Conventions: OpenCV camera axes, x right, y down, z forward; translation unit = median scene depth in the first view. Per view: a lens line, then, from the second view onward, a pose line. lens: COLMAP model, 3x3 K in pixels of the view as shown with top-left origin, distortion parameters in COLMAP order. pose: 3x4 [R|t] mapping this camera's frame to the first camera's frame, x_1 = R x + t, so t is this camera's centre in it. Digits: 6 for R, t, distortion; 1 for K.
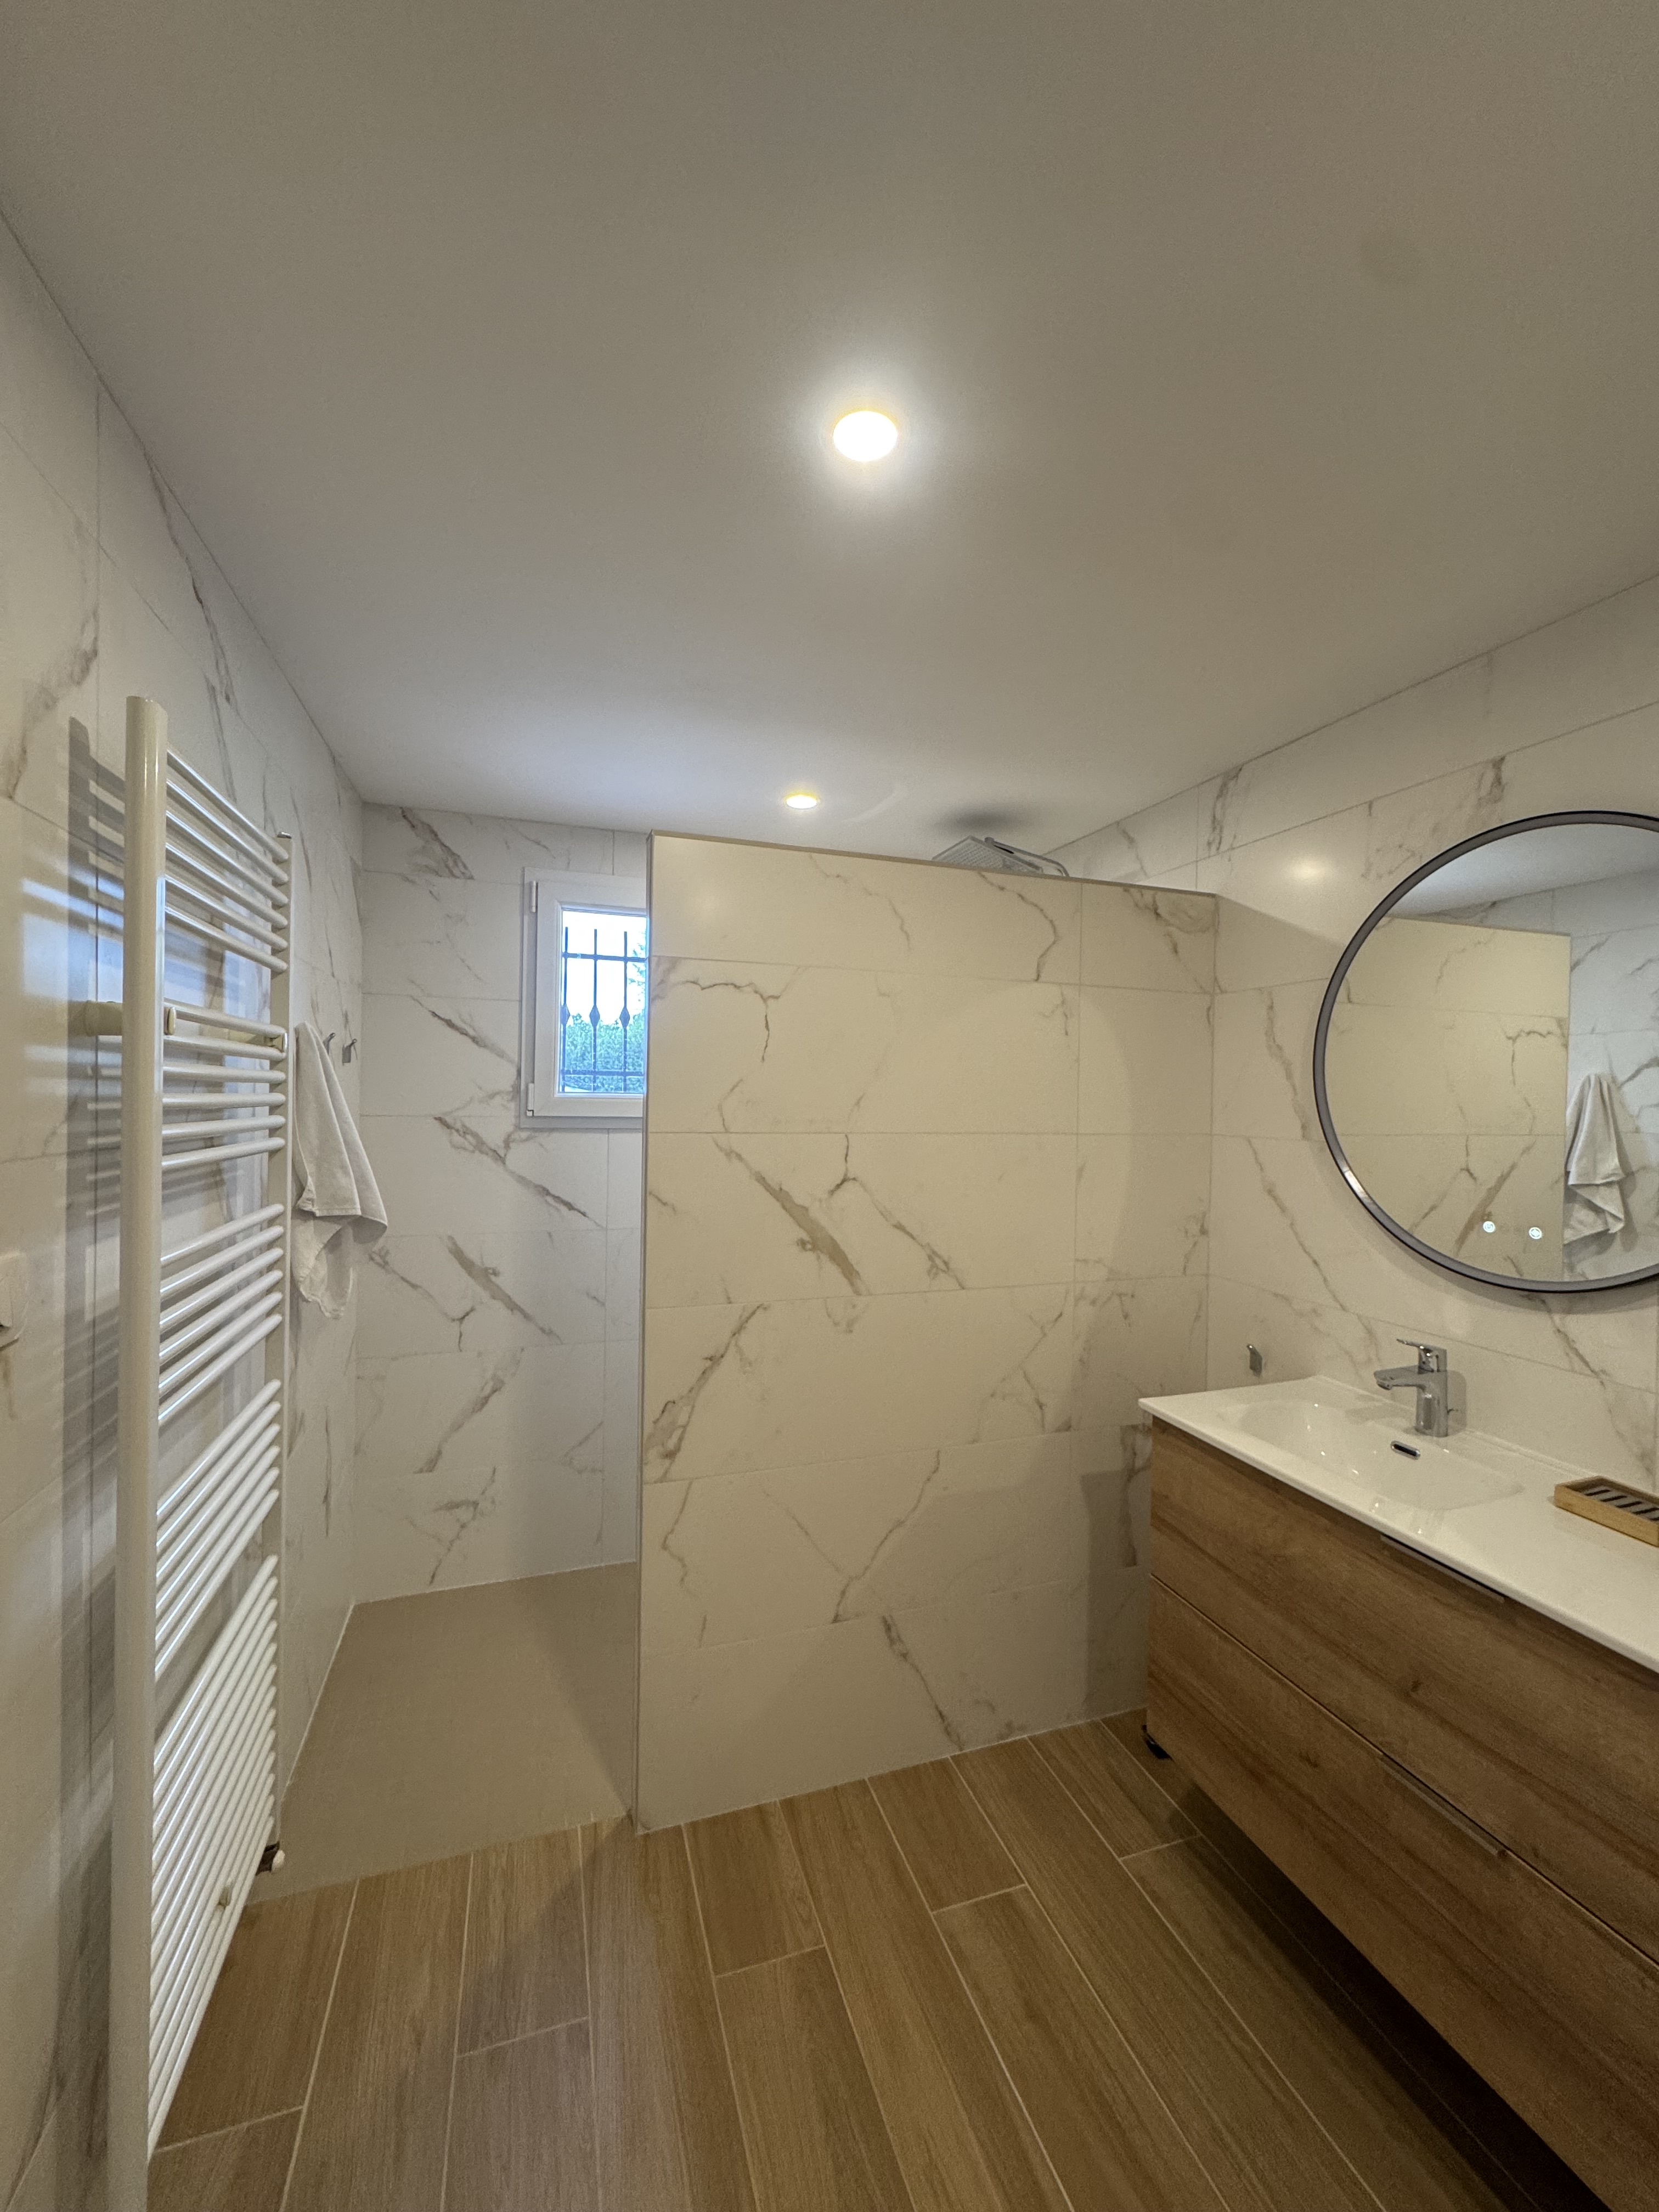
lens RADIAL K [[880.7, 0, 838.0], [0, 880.7, 1104.1], [0, 0, 1]] dist [-0.002281, -0.000194]
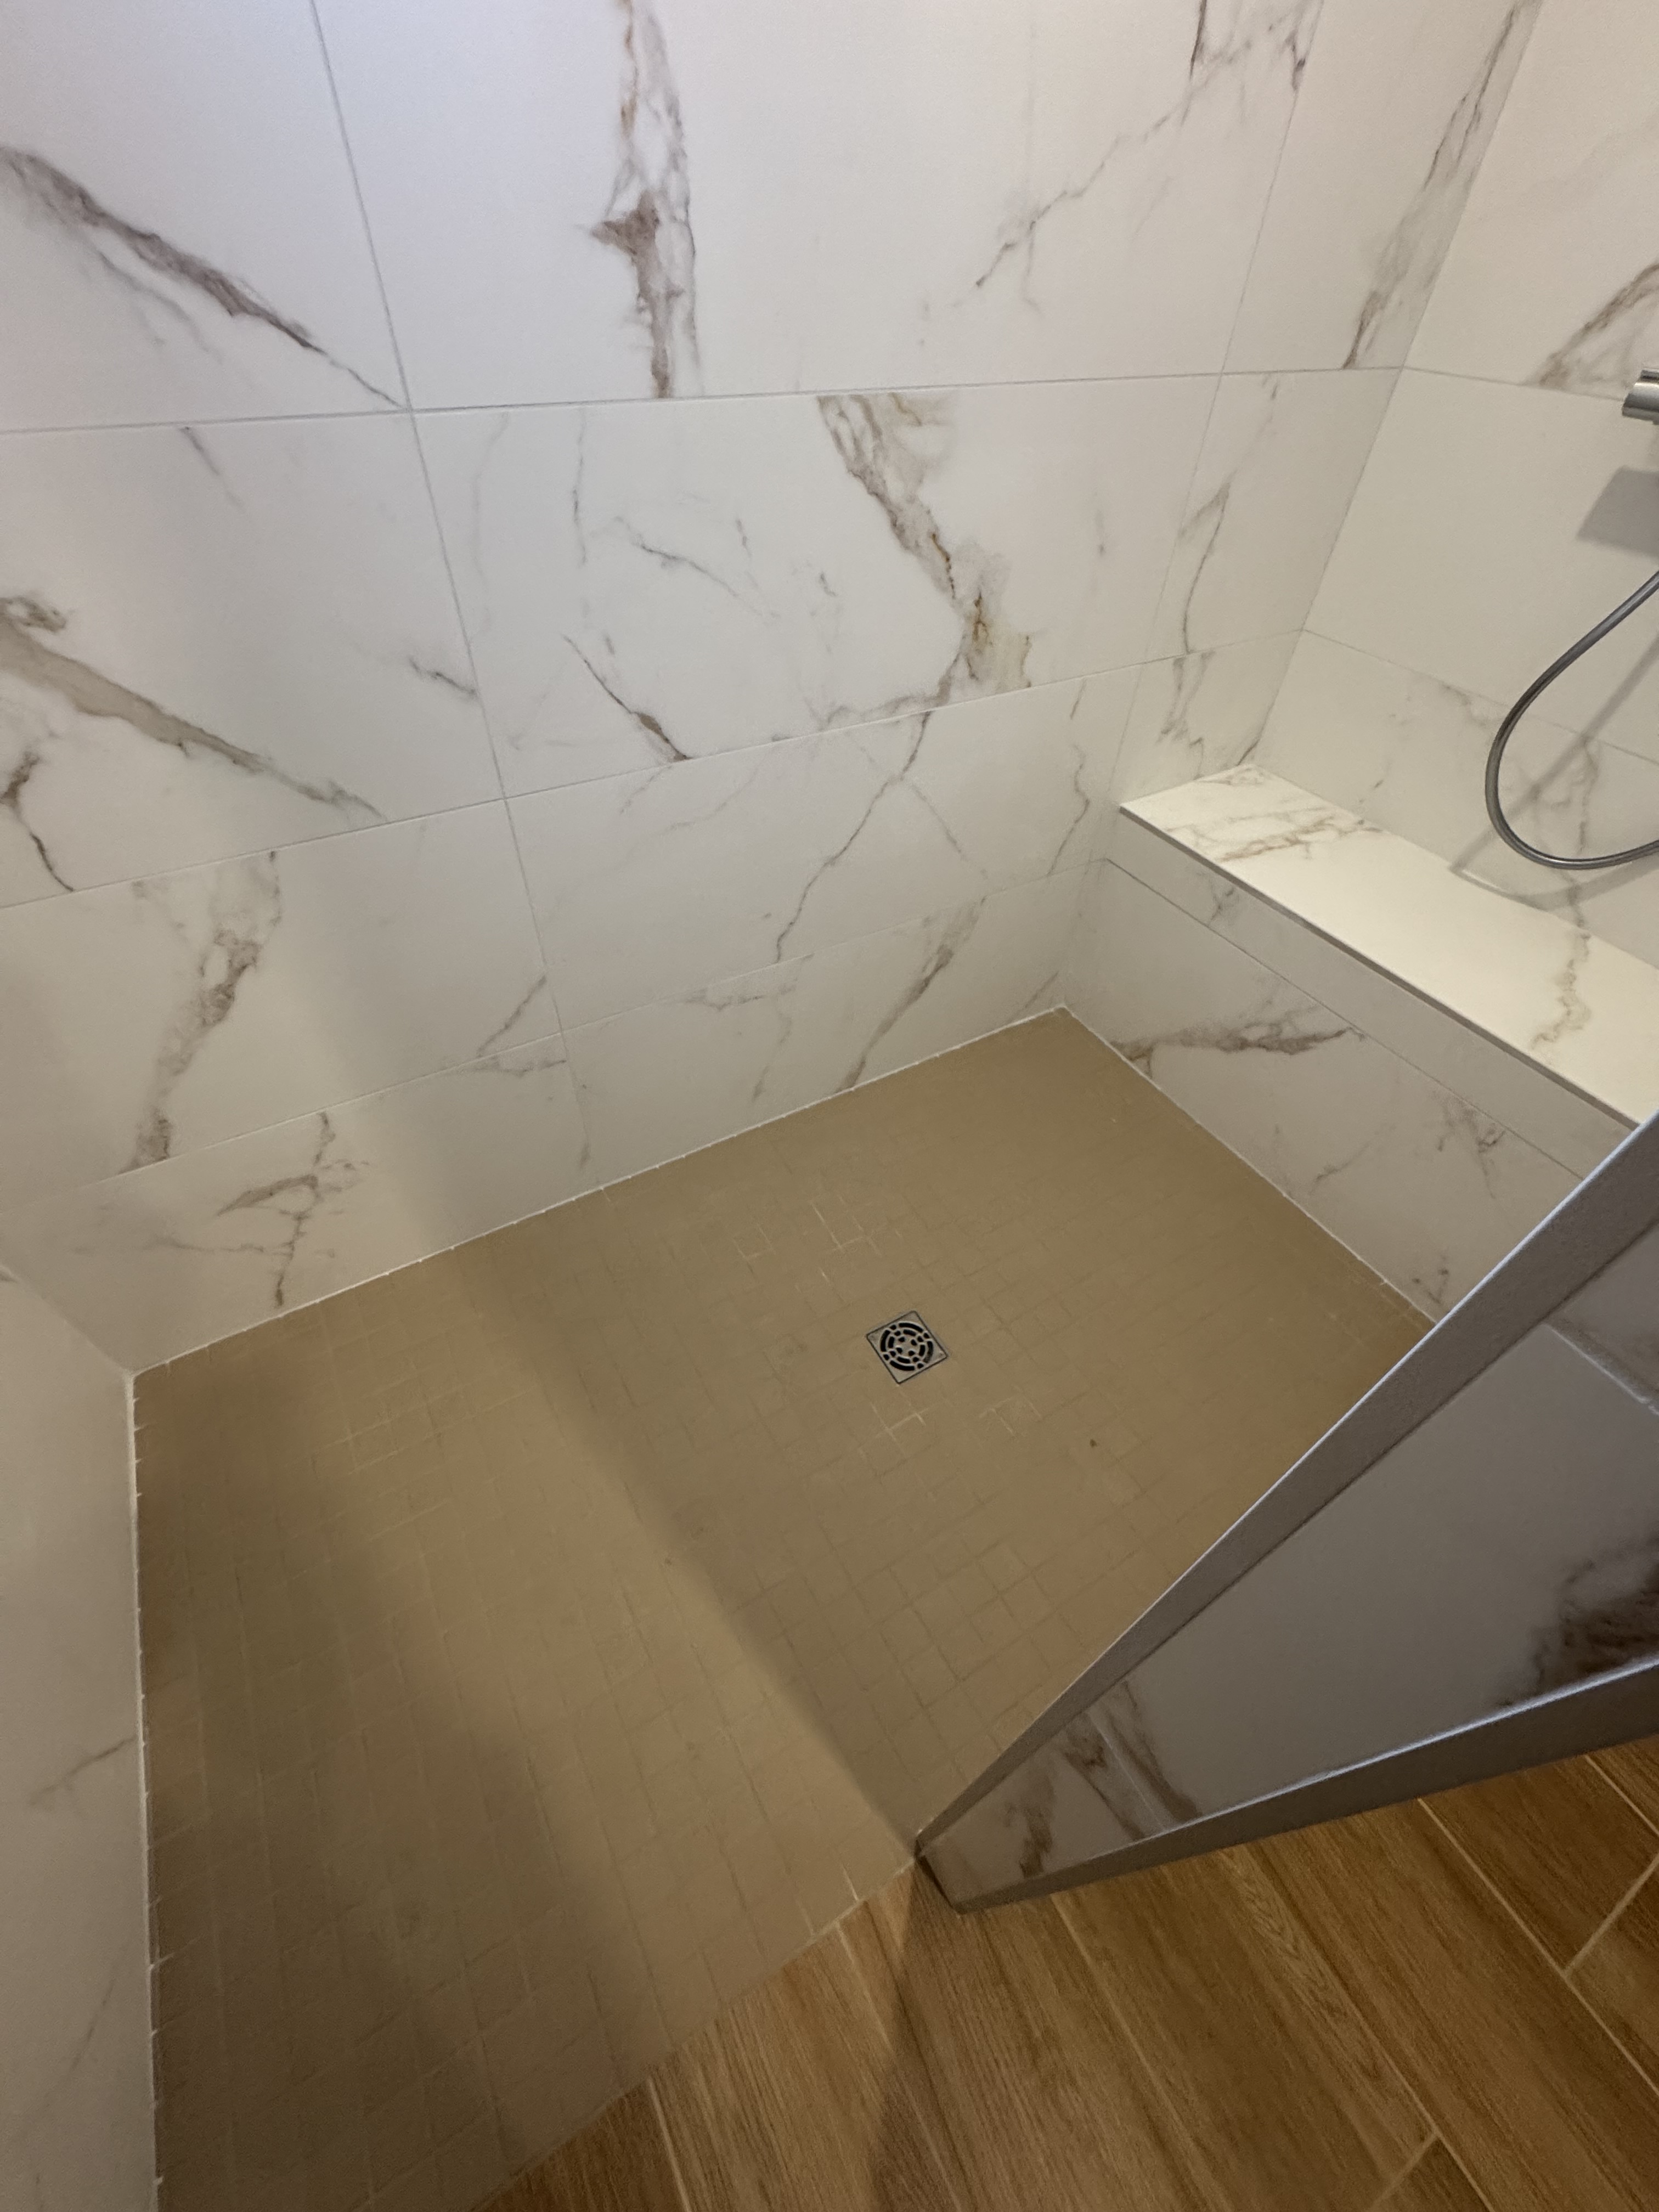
lens RADIAL K [[880.7, 0, 838.0], [0, 880.7, 1104.1], [0, 0, 1]] dist [-0.002281, -0.000194]
pose [[0.980280, -0.127879, 0.150656, -0.208881], [-0.016576, 0.706489, 0.707530, 0.102412], [-0.196915, -0.696075, 0.690438, 0.661127]]
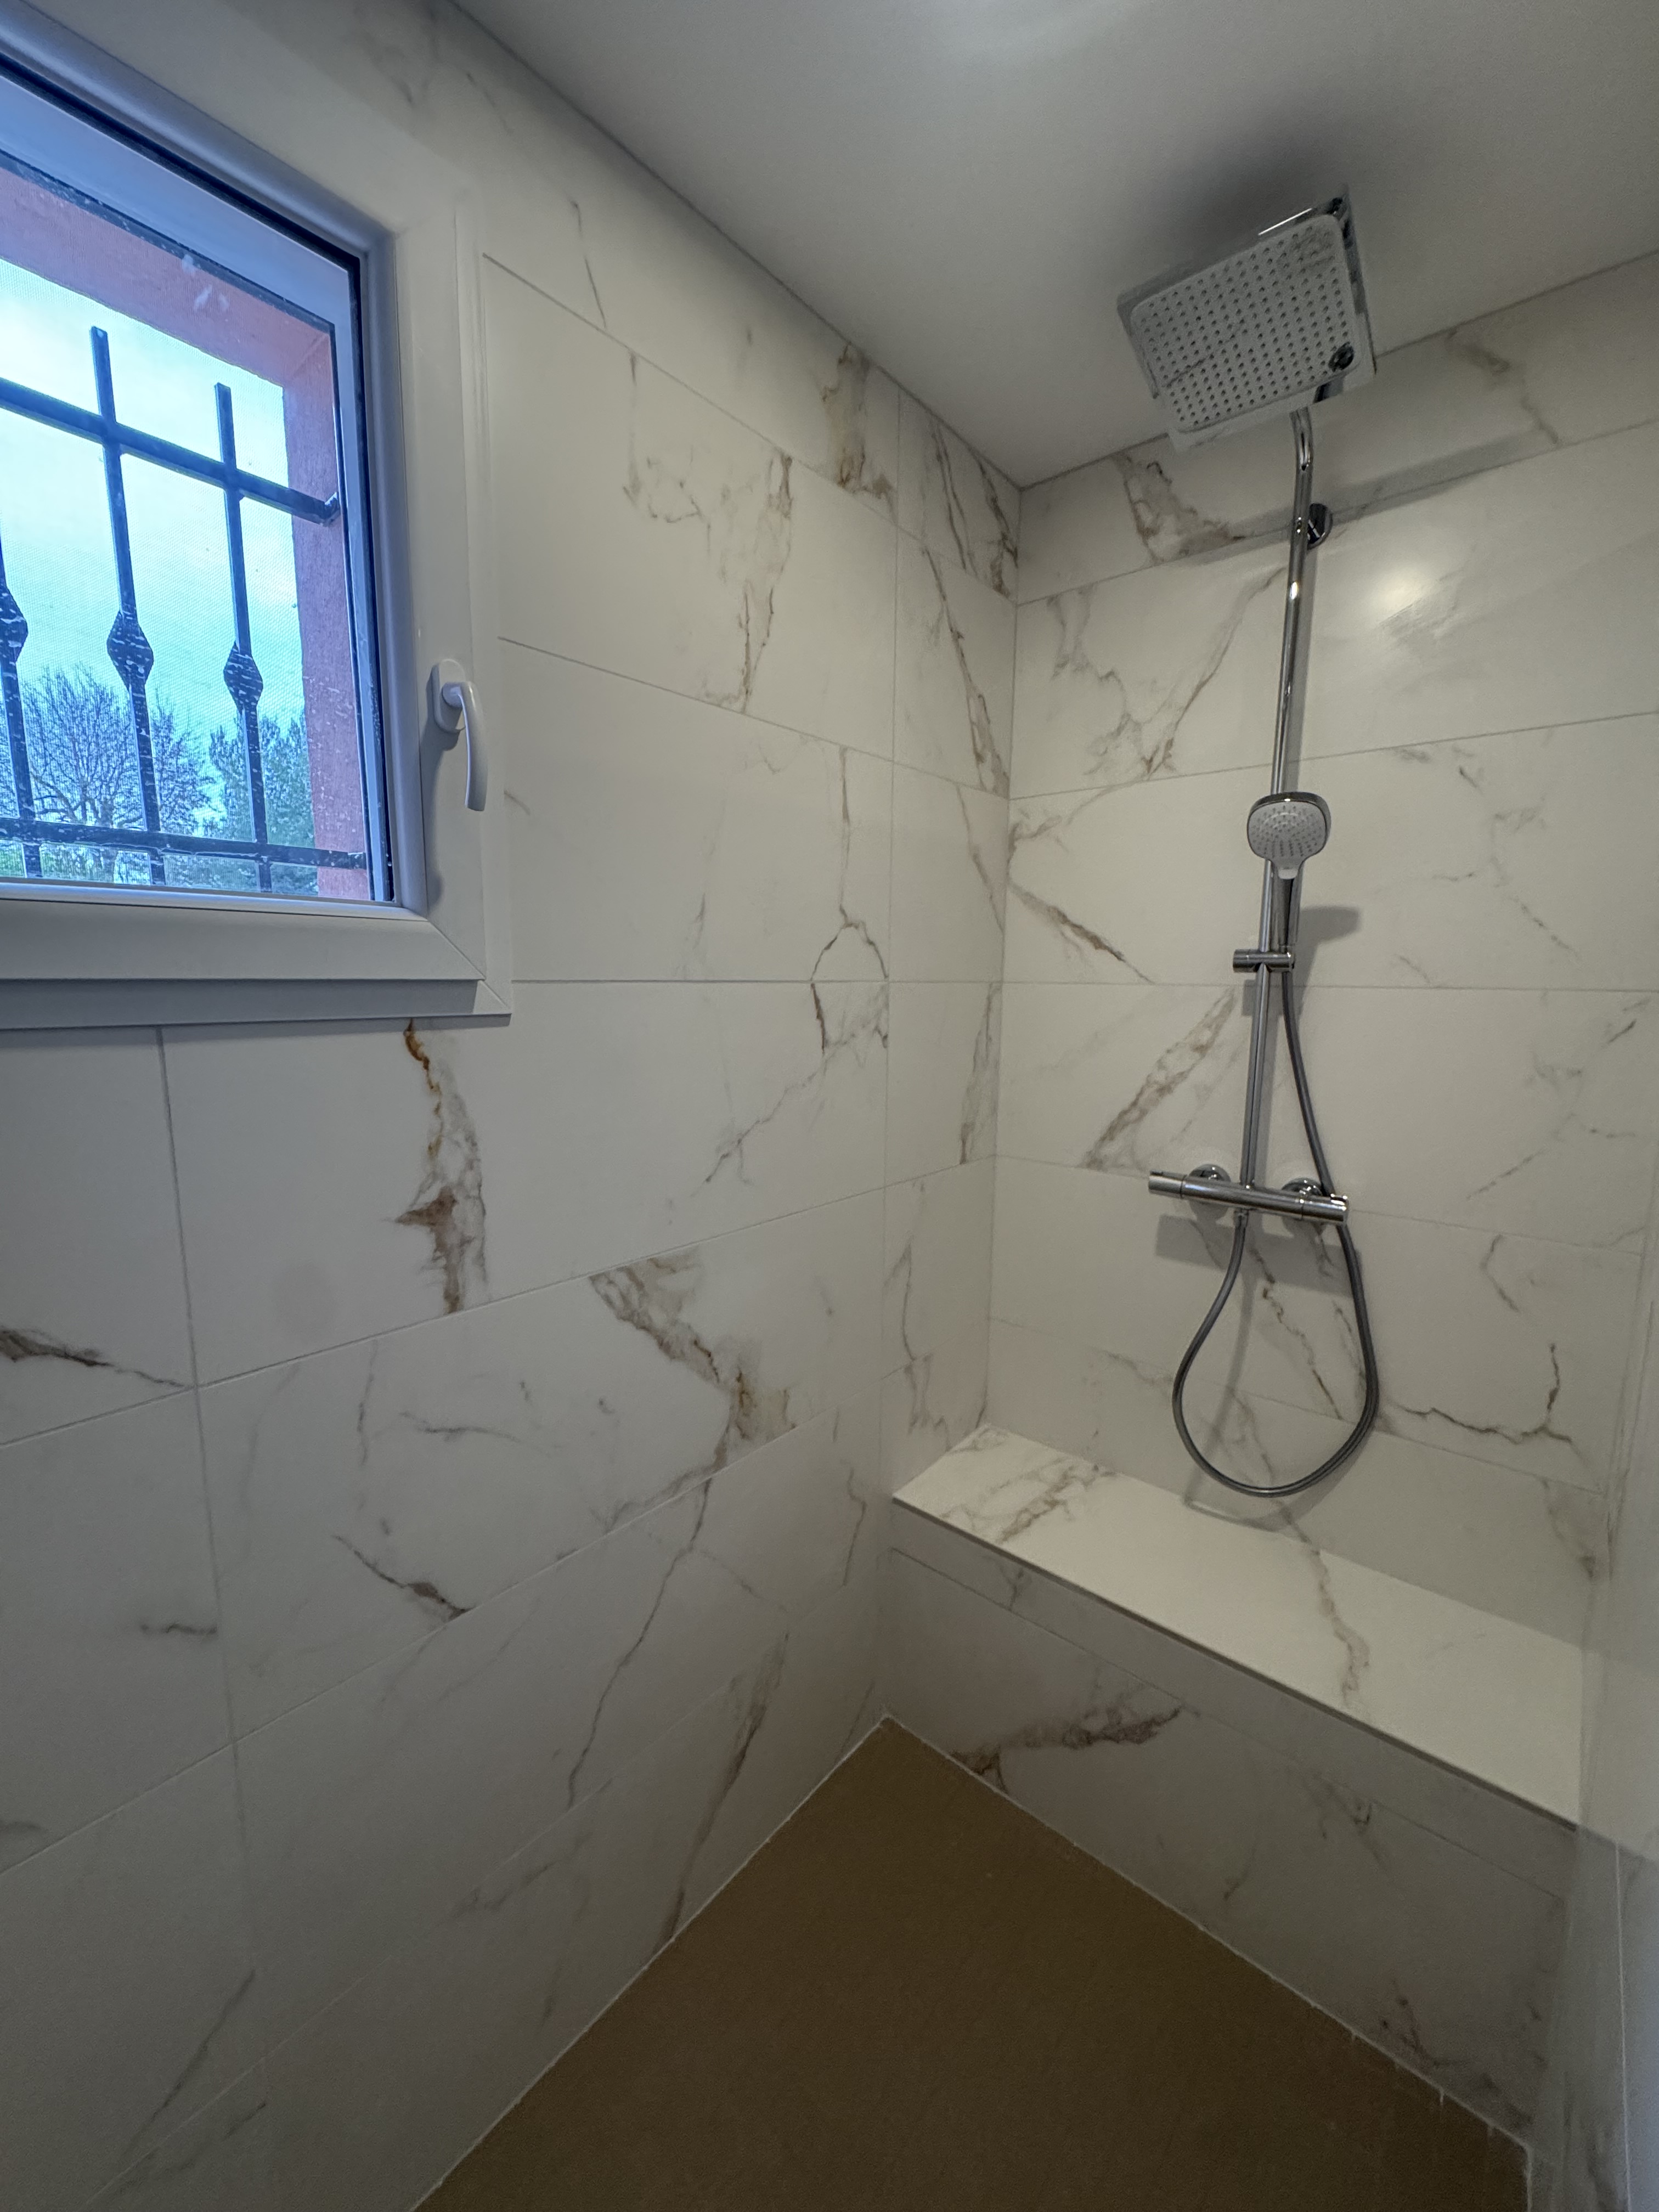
lens RADIAL K [[880.7, 0, 838.0], [0, 880.7, 1104.1], [0, 0, 1]] dist [-0.002281, -0.000194]
pose [[0.860296, -0.084760, 0.502699, -0.227920], [0.013112, 0.989434, 0.144389, 0.017877], [-0.509626, -0.117625, 0.852318, 0.694109]]
